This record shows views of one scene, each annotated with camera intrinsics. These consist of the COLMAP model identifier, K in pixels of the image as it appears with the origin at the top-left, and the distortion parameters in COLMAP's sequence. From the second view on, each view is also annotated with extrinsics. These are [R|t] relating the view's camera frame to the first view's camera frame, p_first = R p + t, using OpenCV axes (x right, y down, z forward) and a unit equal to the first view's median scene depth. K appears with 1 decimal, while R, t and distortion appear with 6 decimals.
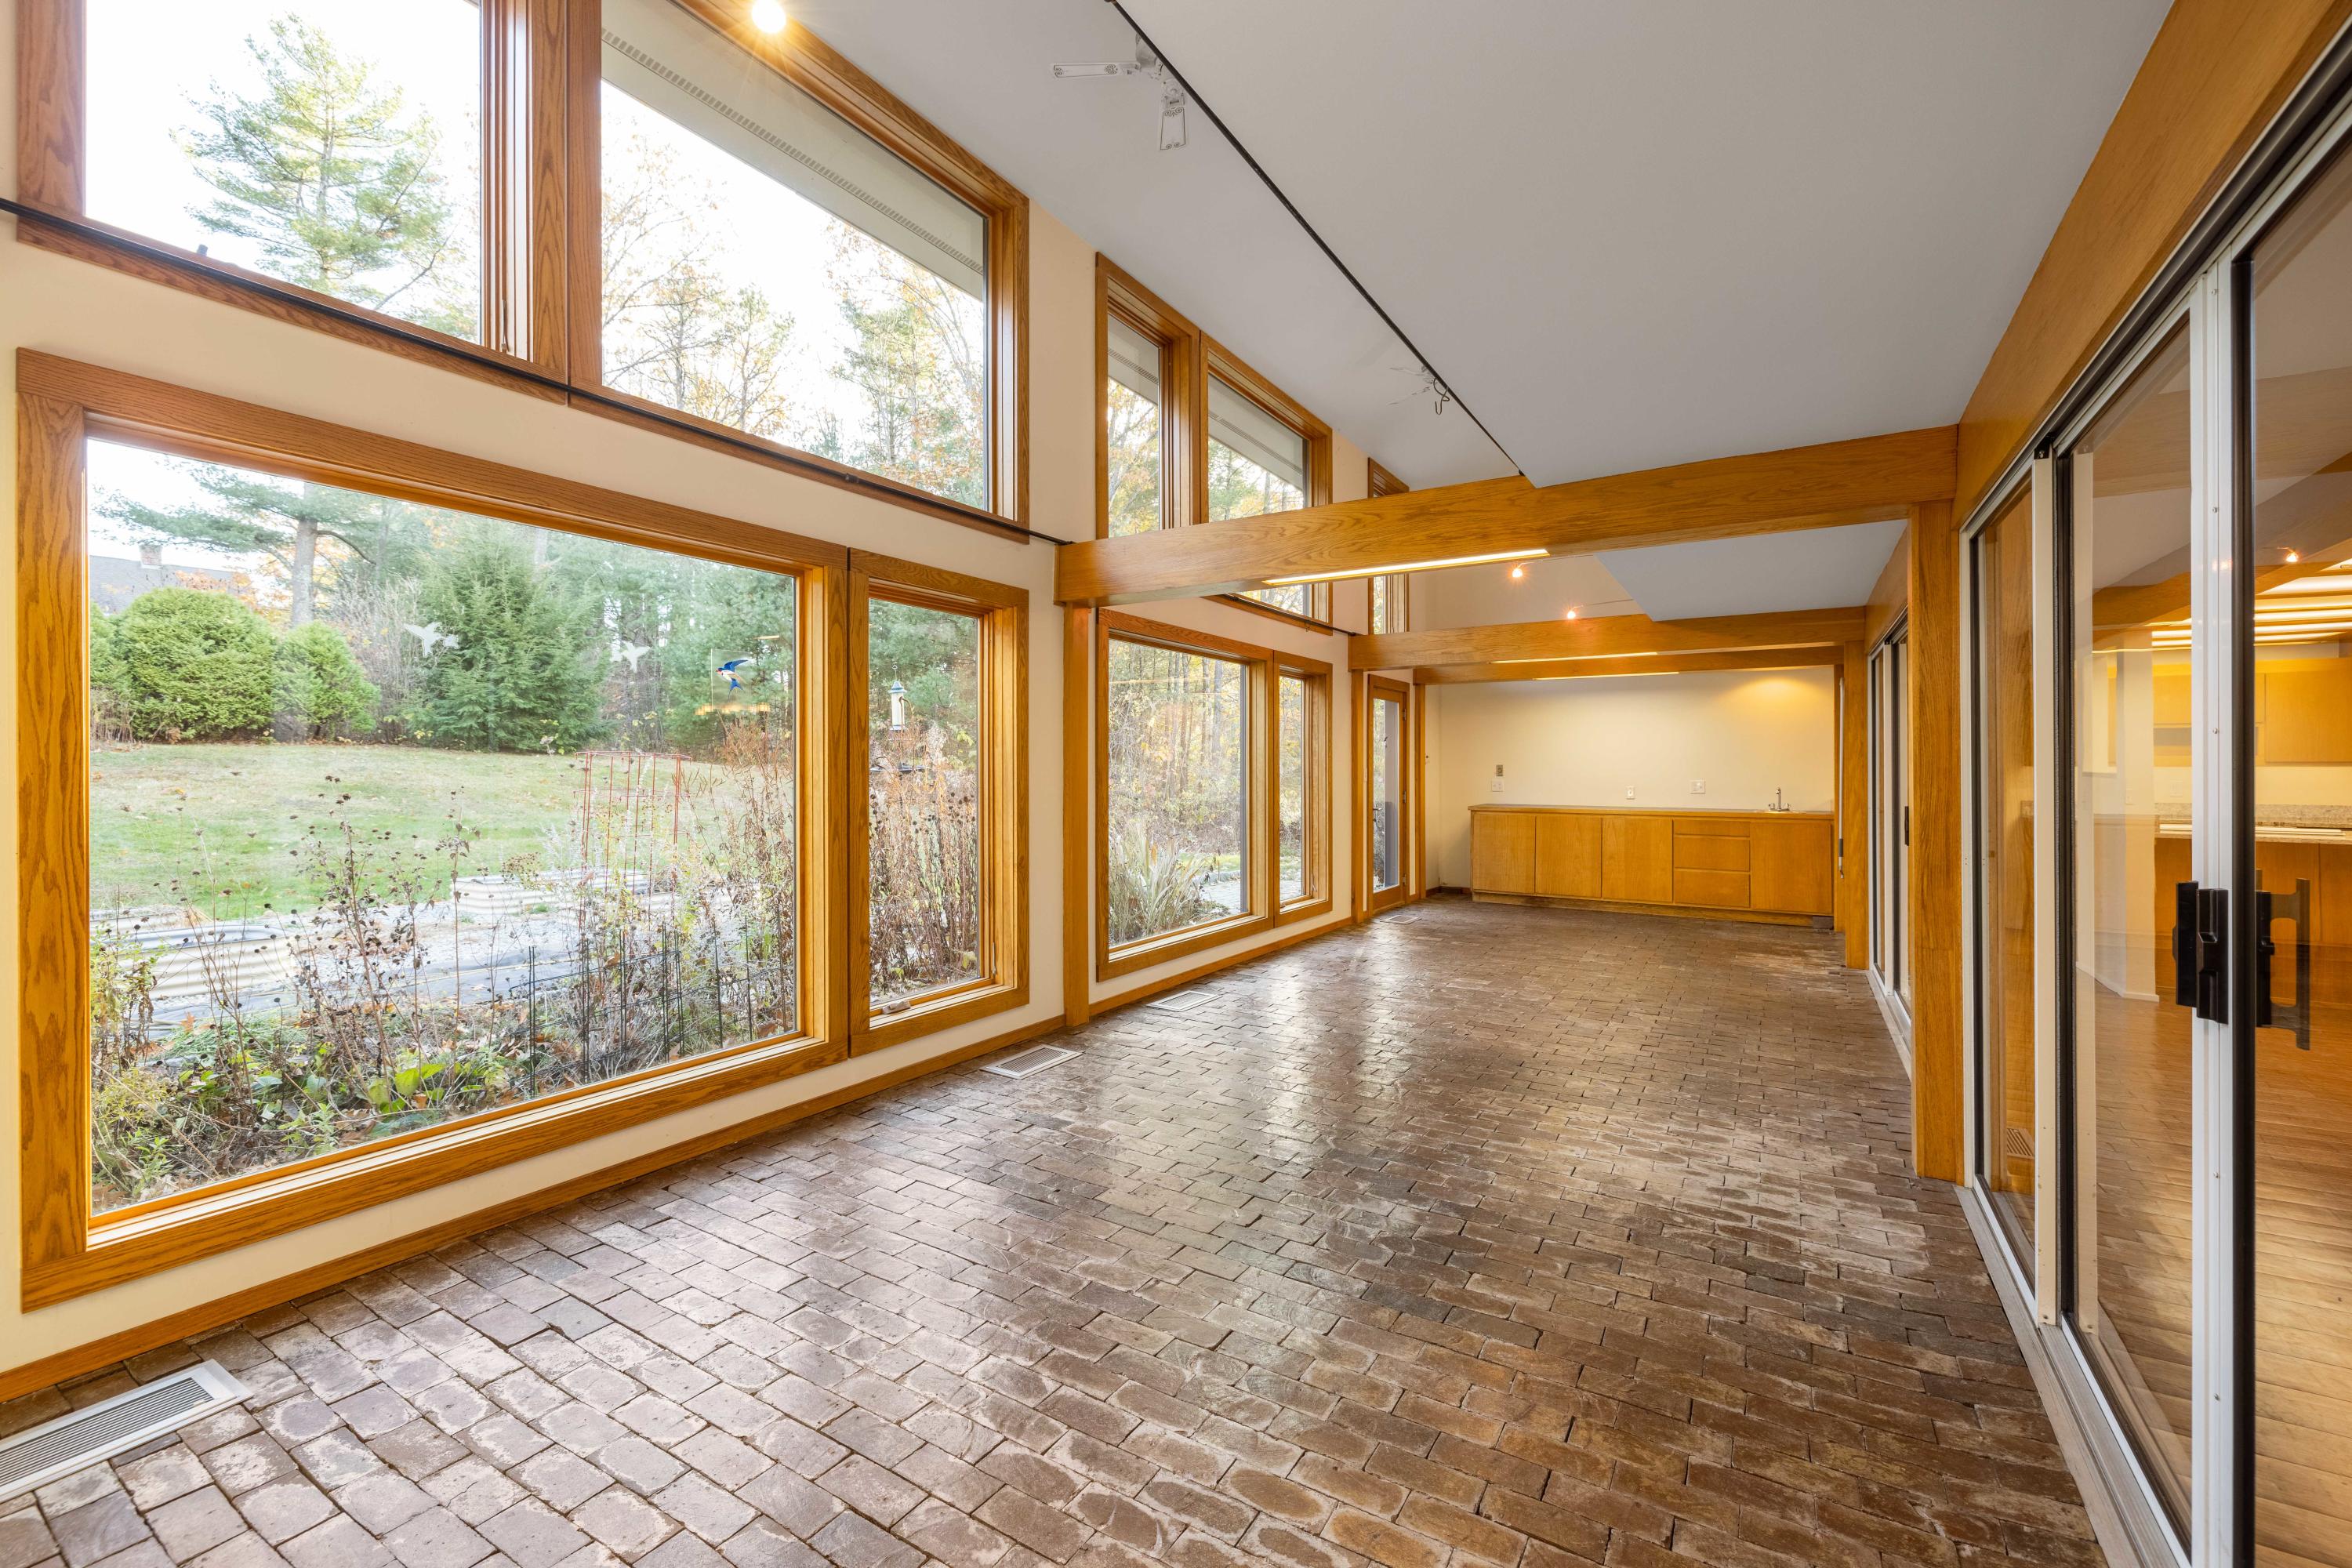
lens RADIAL K [[974.1, 0, 1180.1], [0, 974.1, 772.1], [0, 0, 1]] dist [-0.000423, -0.000057]
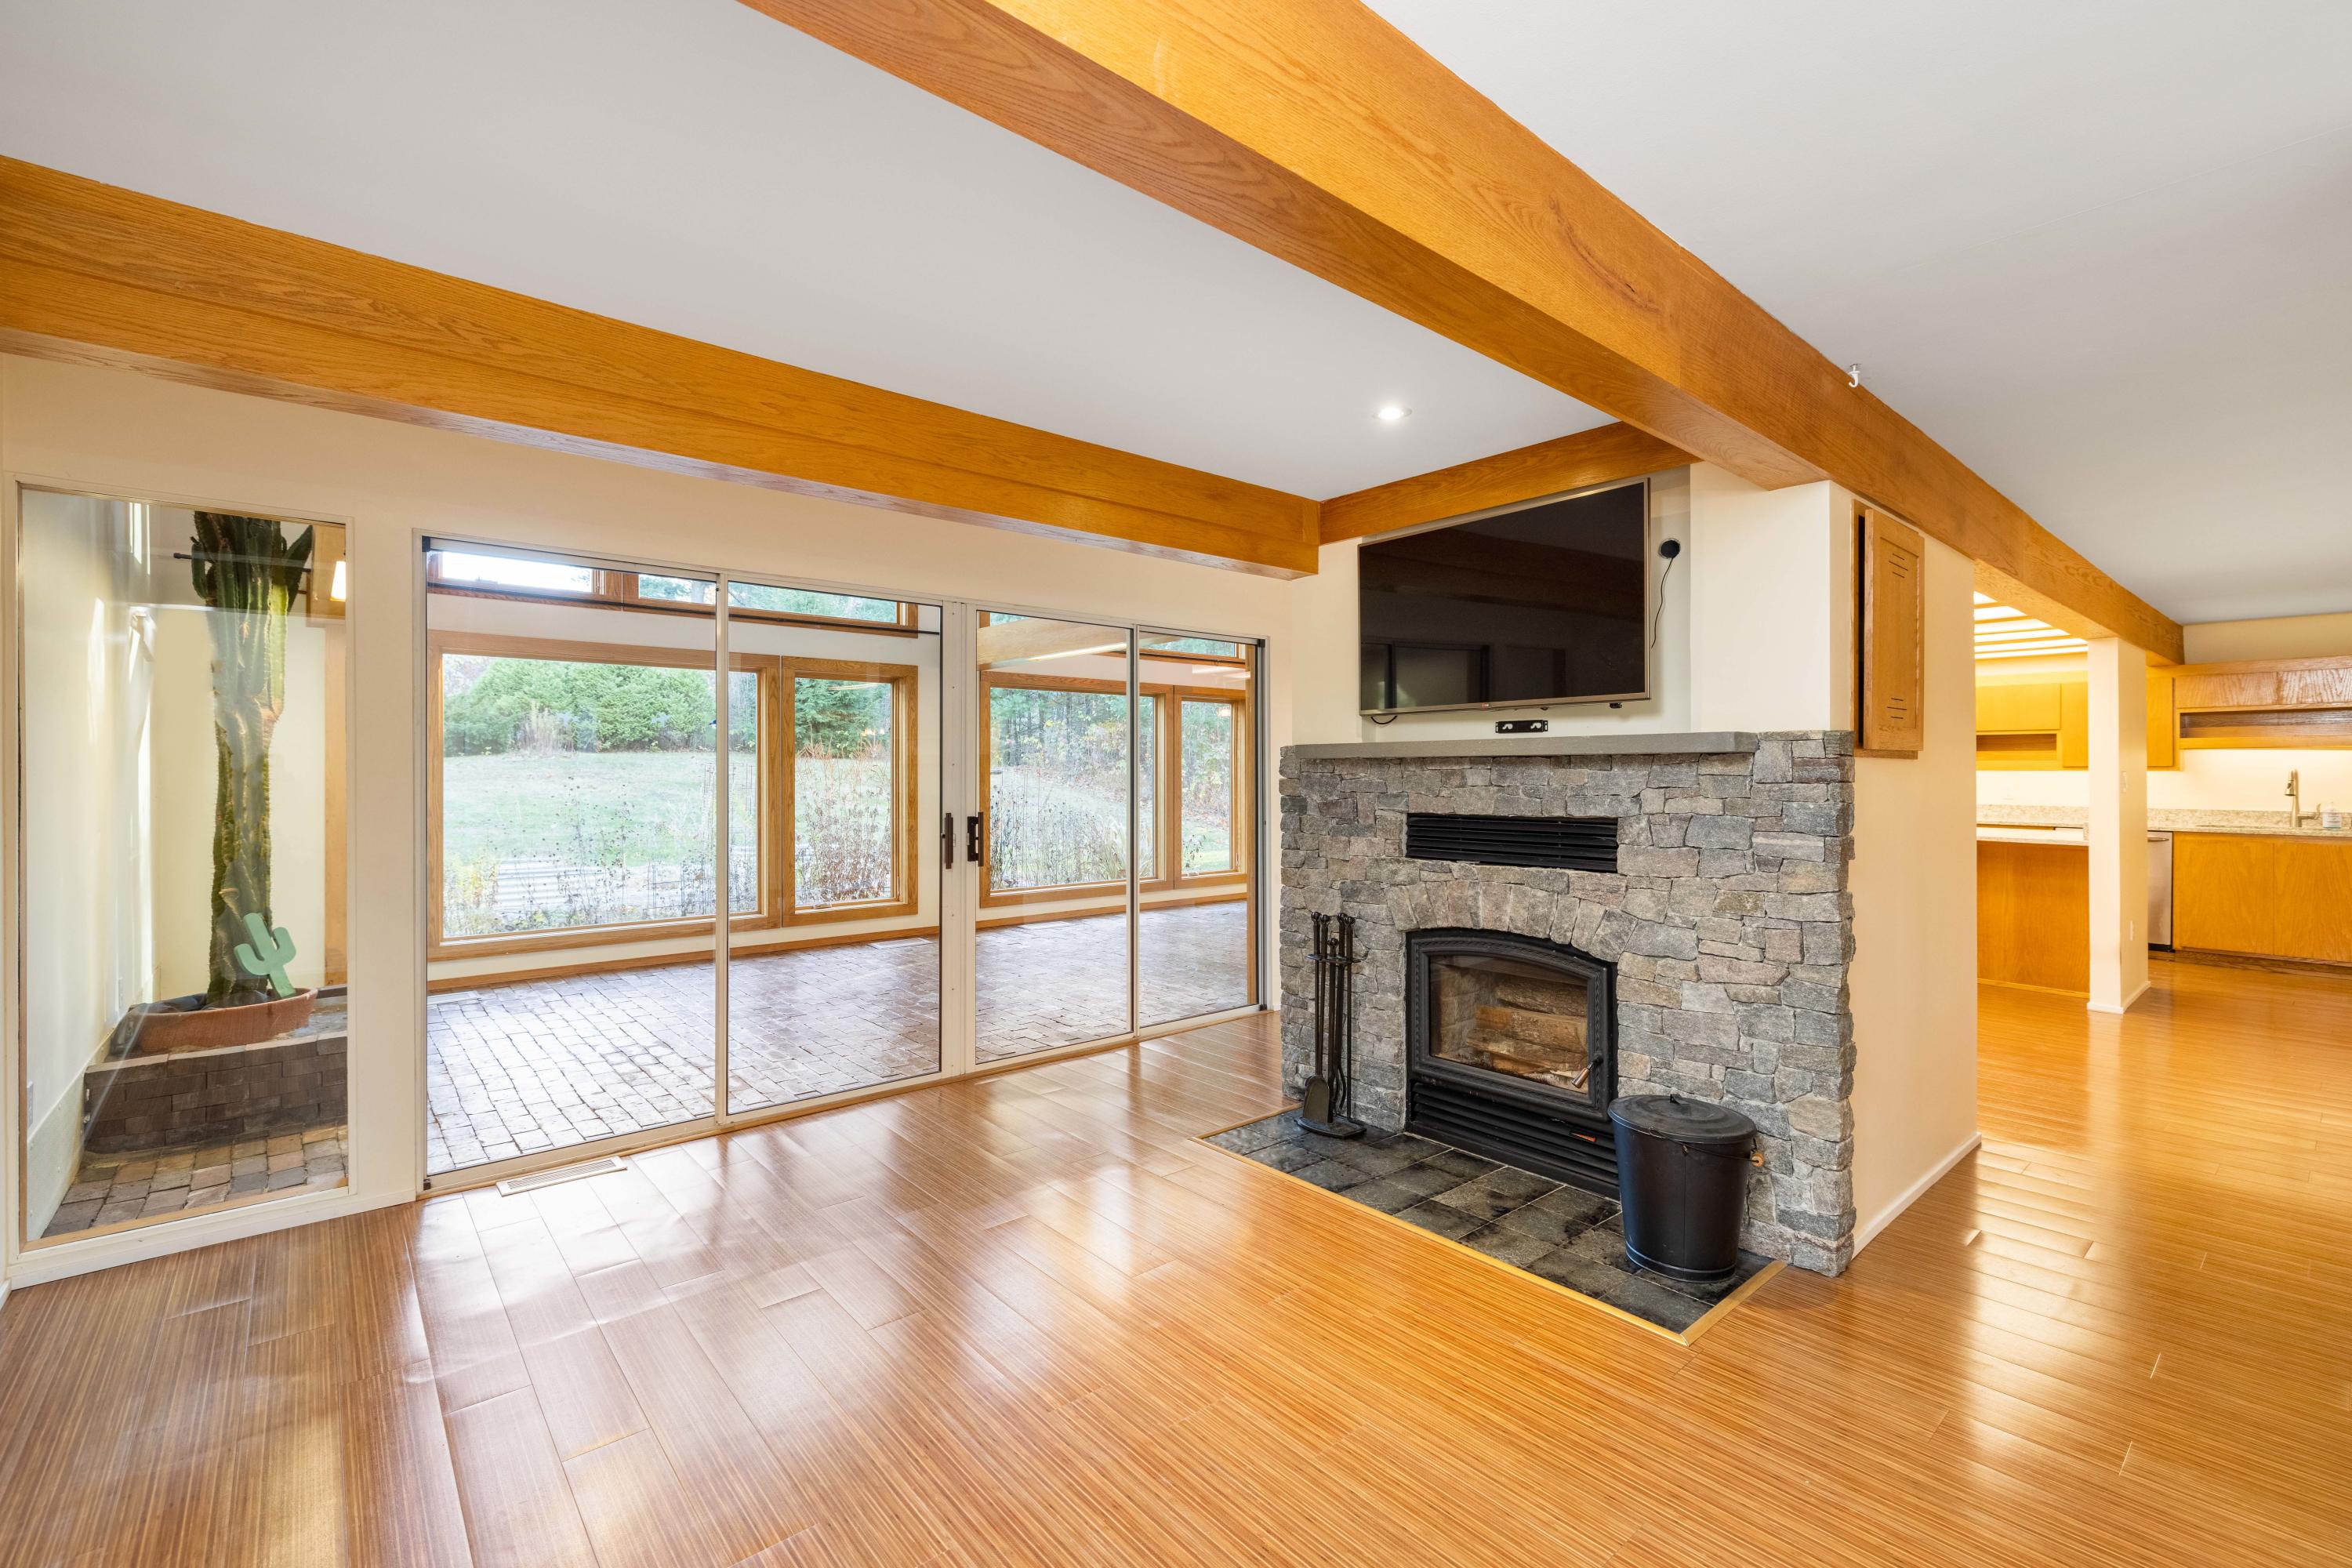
lens RADIAL K [[1024.8, 0, 1165.7], [0, 1024.8, 774.2], [0, 0, 1]] dist [0.002865, -0.000986]
pose [[0.948447, 0.003583, -0.316915, 0.205478], [-0.003632, 0.999993, 0.000433, -0.001221], [0.316914, 0.000740, 0.948454, -0.138178]]
